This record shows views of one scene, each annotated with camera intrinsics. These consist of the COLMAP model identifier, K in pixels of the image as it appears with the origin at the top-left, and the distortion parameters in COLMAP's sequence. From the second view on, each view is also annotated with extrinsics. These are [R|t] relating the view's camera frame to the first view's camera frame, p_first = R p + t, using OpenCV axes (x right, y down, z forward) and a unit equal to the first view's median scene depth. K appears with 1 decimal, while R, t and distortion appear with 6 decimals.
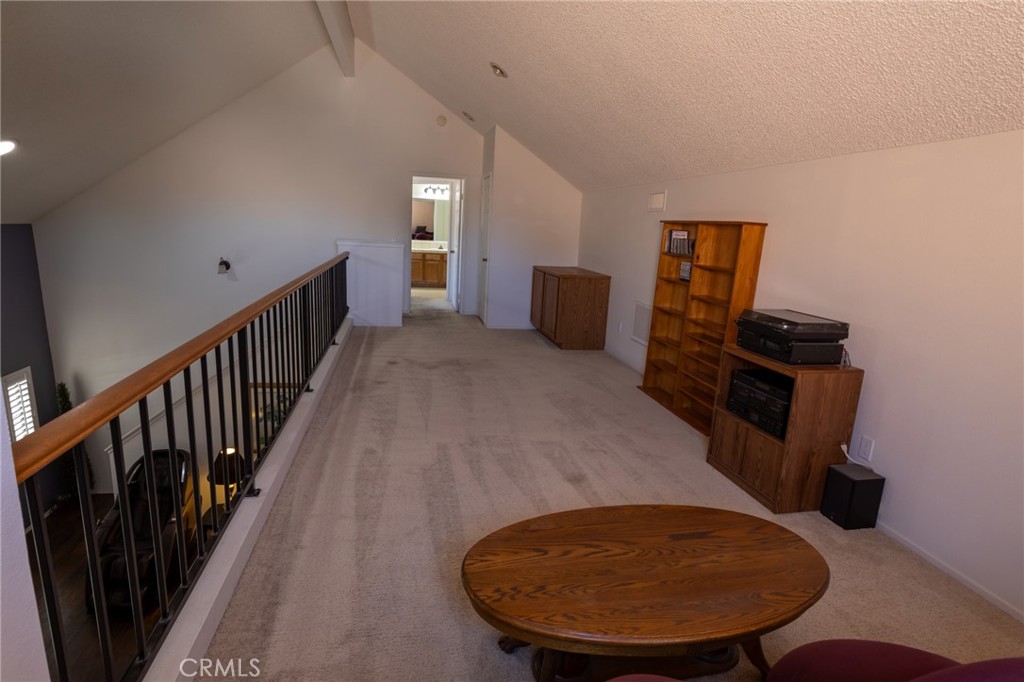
lens RADIAL K [[529.1, 0, 512.0], [0, 529.1, 341.0], [0, 0, 1]] dist [-0.000954, -0.000071]
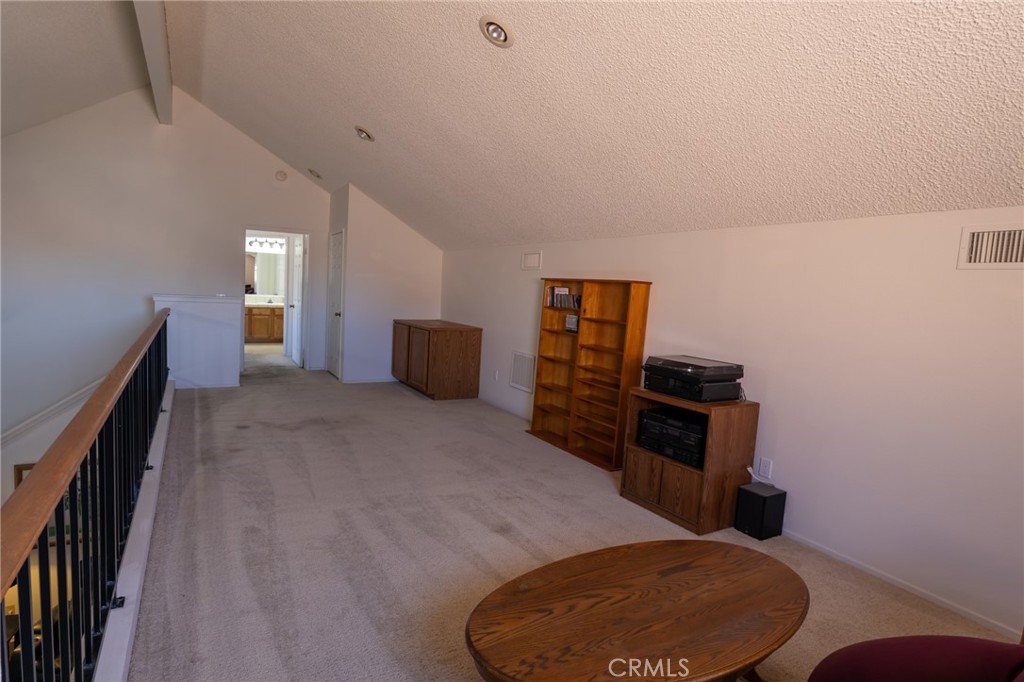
lens RADIAL K [[506.9, 0, 487.1], [0, 506.9, 340.0], [0, 0, 1]] dist [-0.003015, -0.000102]
pose [[0.953382, -0.036262, 0.299581, -0.154601], [0.063946, 0.994485, -0.083125, -0.018209], [-0.294914, 0.098407, 0.950443, 0.037687]]
